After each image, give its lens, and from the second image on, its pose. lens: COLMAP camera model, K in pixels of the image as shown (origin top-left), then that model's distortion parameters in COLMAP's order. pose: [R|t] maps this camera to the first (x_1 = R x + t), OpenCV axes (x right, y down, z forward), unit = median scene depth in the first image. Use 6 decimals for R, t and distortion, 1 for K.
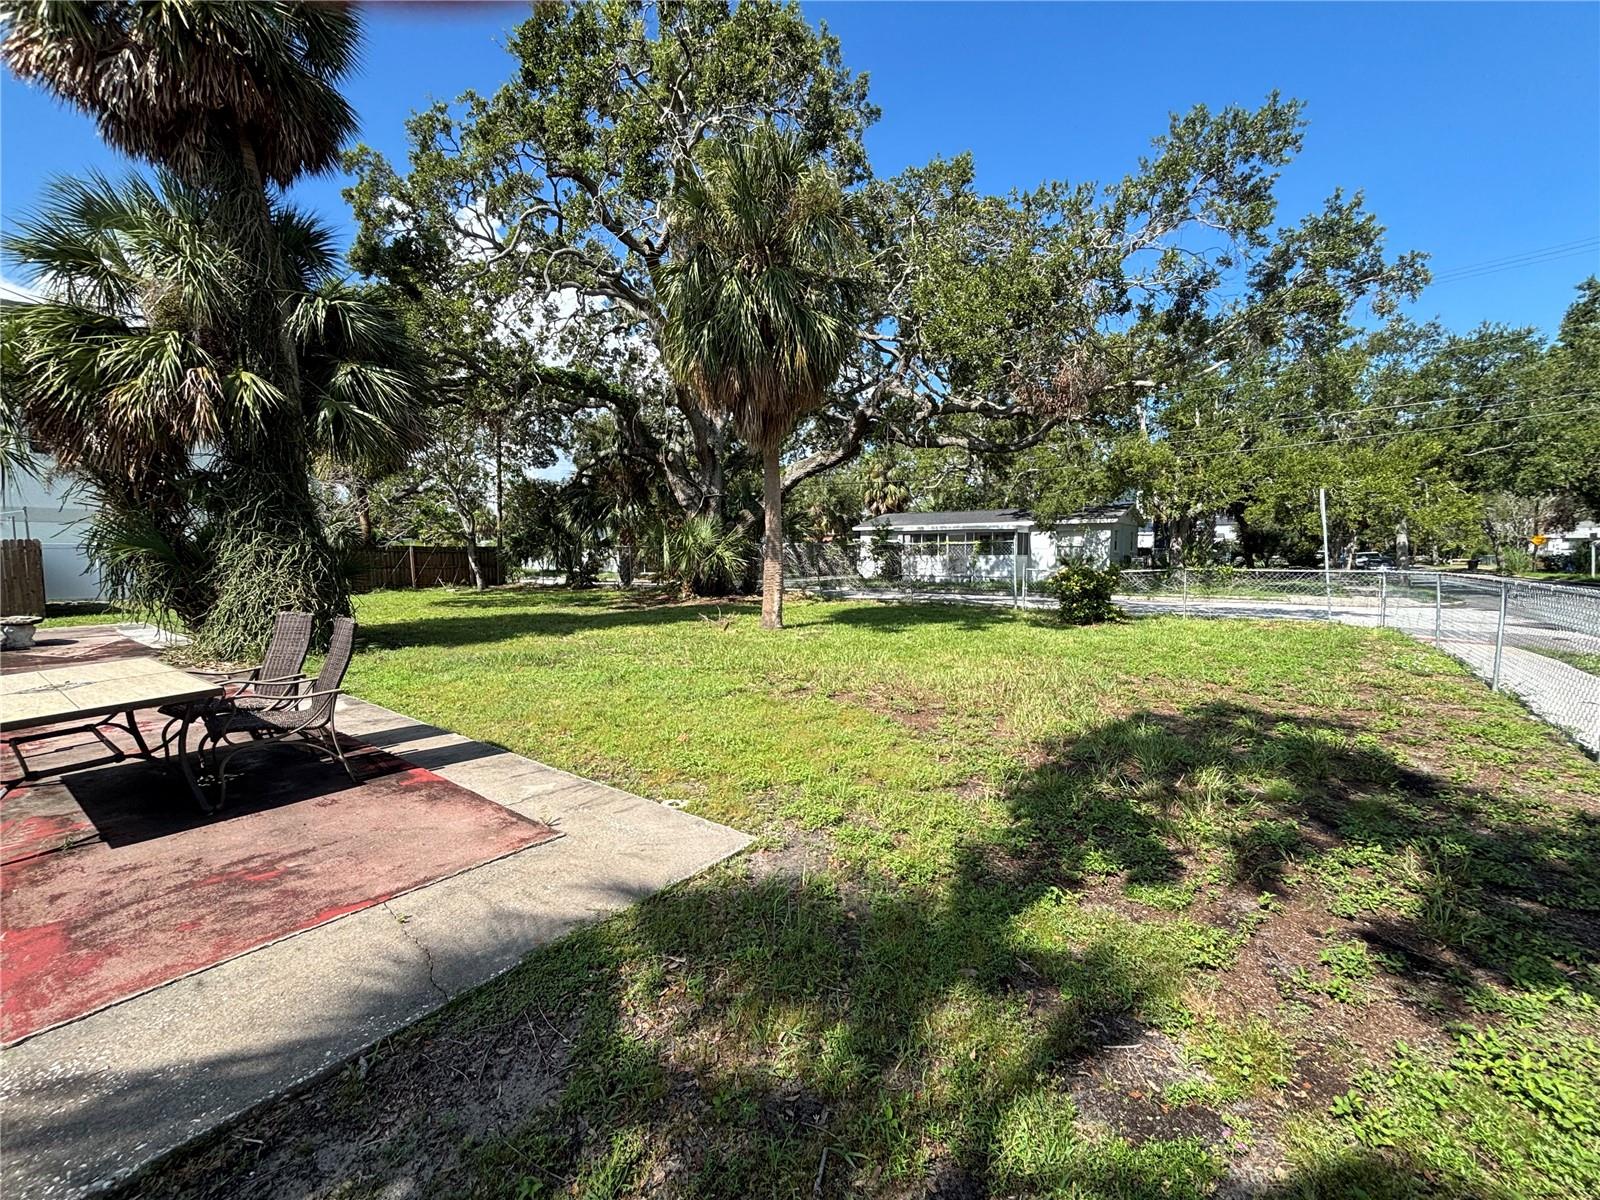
lens RADIAL K [[649.5, 0, 798.8], [0, 649.5, 594.2], [0, 0, 1]] dist [-0.002039, -0.000280]
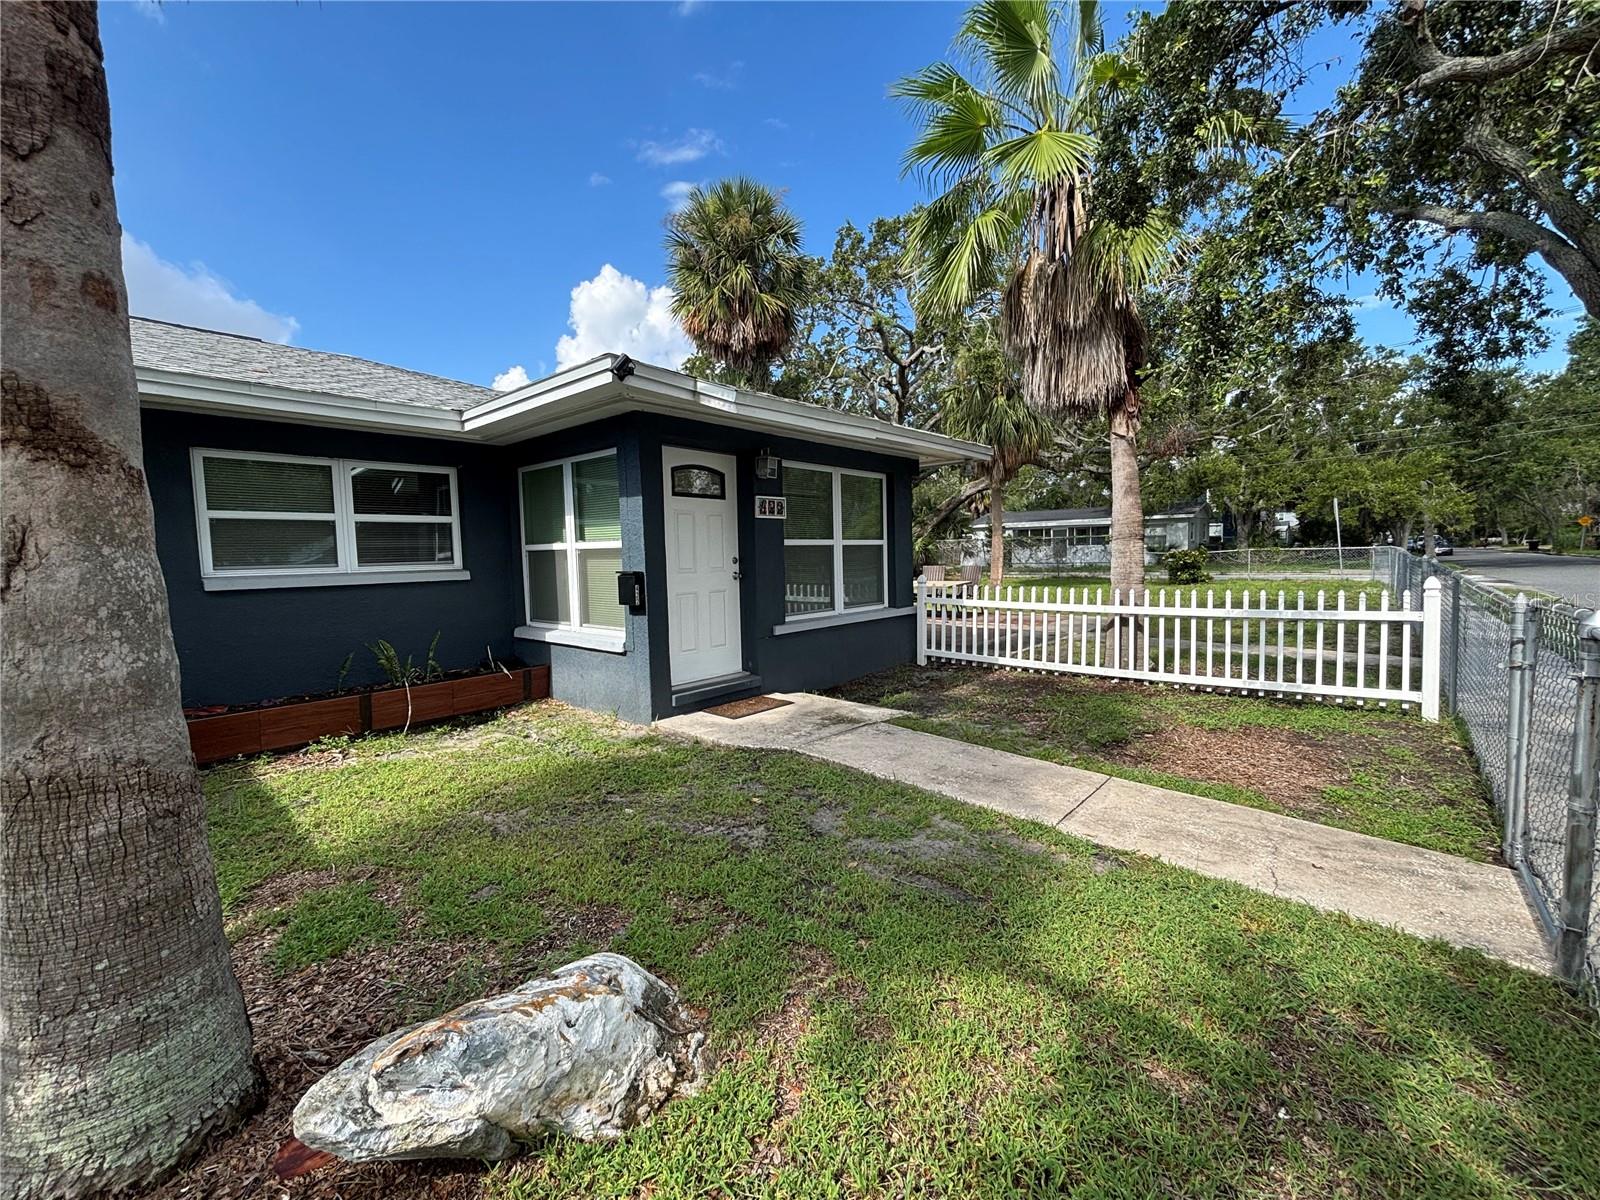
lens RADIAL K [[649.5, 0, 803.6], [0, 649.5, 600.2], [0, 0, 1]] dist [-0.002039, -0.000280]
pose [[0.997474, -0.016927, -0.068993, -0.188961], [0.017979, 0.999731, 0.014663, 0.019599], [0.068727, -0.015866, 0.997509, -0.327131]]
